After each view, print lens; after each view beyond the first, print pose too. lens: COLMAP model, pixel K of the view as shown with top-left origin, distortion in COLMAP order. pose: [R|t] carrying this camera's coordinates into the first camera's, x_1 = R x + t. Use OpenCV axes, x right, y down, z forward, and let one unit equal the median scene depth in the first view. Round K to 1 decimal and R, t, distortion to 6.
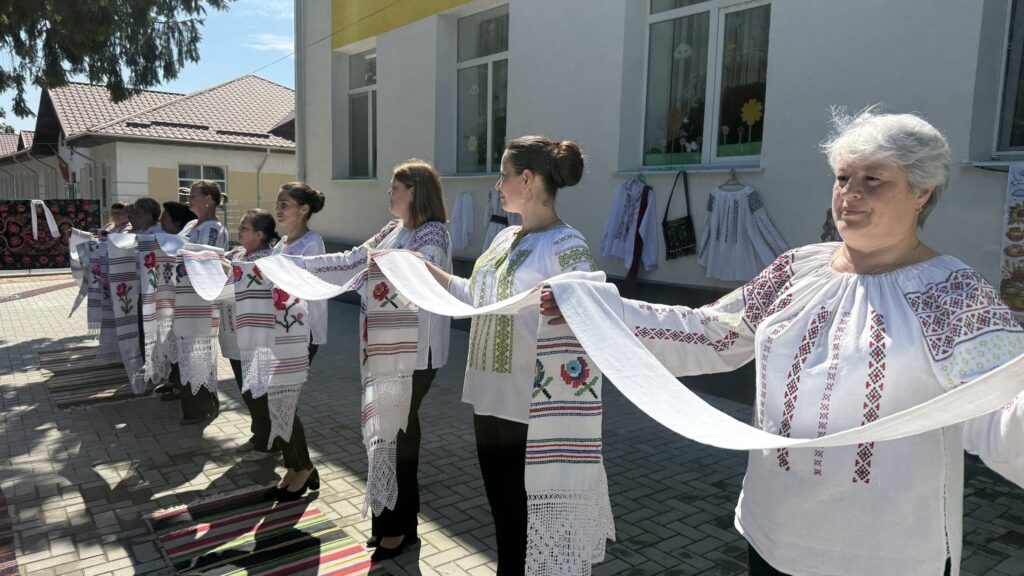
lens RADIAL K [[718.5, 0, 508.6], [0, 718.5, 289.0], [0, 0, 1]] dist [0.118637, -0.181548]
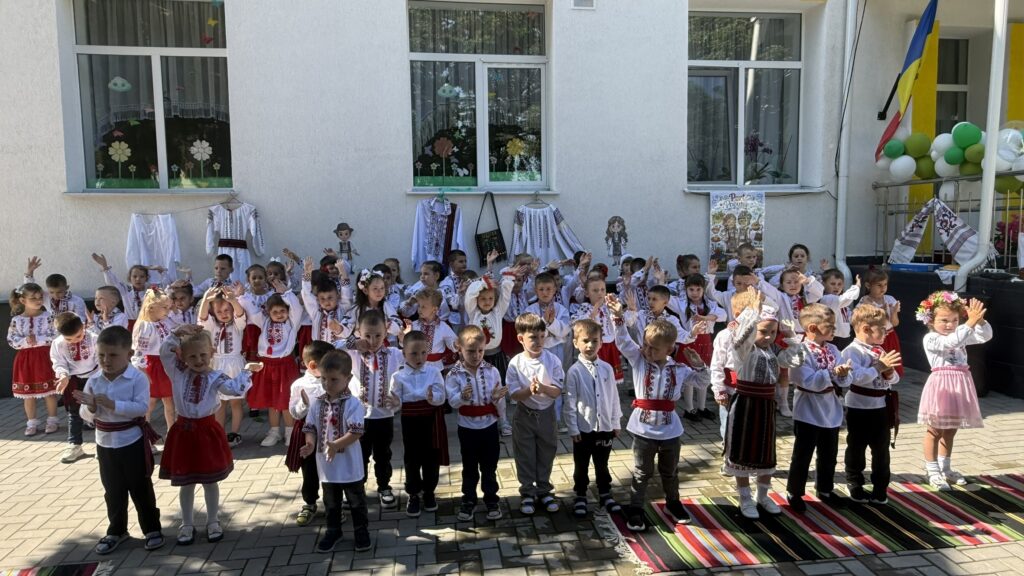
lens RADIAL K [[703.0, 0, 506.1], [0, 703.0, 285.2], [0, 0, 1]] dist [0.000357, -0.000935]
pose [[0.481753, -0.107560, 0.869681, -0.772556], [0.128291, 0.990402, 0.051425, -0.065856], [-0.866865, 0.086799, 0.490928, 0.411285]]
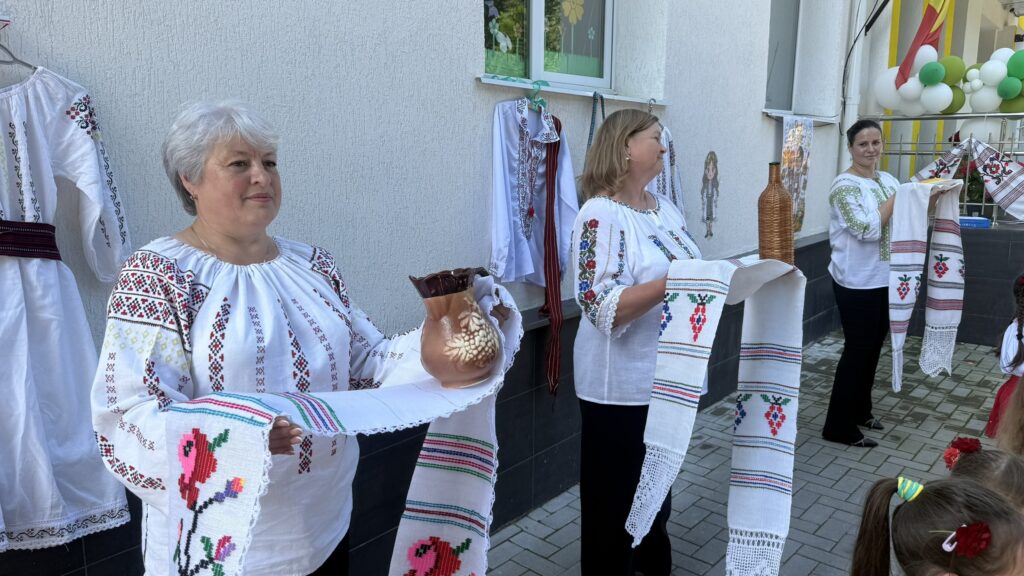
lens RADIAL K [[775.4, 0, 516.8], [0, 775.4, 290.4], [0, 0, 1]] dist [0.056479, -0.087915]
pose [[-0.243255, -0.196303, 0.949891, -0.334581], [0.099044, 0.969161, 0.225649, -0.156409], [-0.964892, 0.148971, -0.216311, 1.200208]]
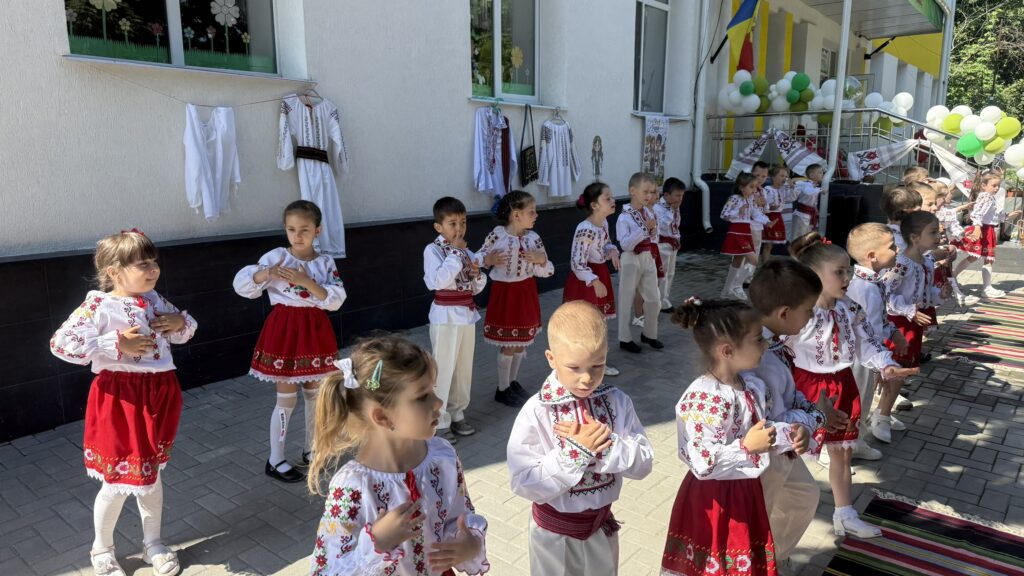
lens RADIAL K [[718.5, 0, 508.6], [0, 718.5, 289.0], [0, 0, 1]] dist [0.118637, -0.181548]
pose [[-0.257076, -0.199708, 0.945531, -0.858248], [0.108935, 0.966190, 0.233690, -0.151113], [-0.960232, 0.163077, -0.226629, 1.317122]]
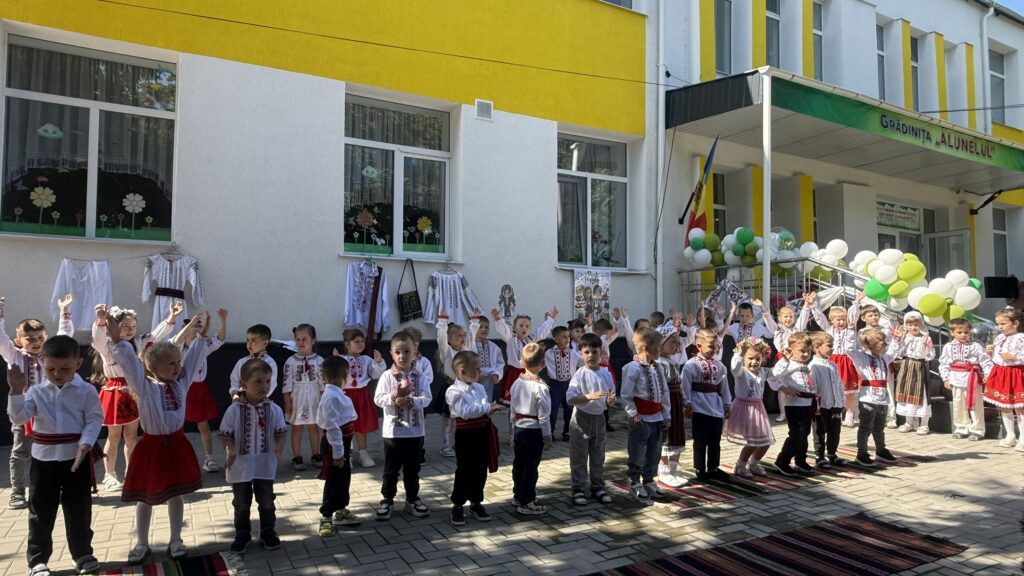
lens RADIAL K [[654.5, 0, 504.4], [0, 654.5, 289.8], [0, 0, 1]] dist [0.001884, 0.000272]
pose [[0.142741, 0.028025, 0.989363, -0.977126], [0.115371, 0.992314, -0.044753, -0.025485], [-0.983013, 0.120532, 0.138410, 0.645175]]
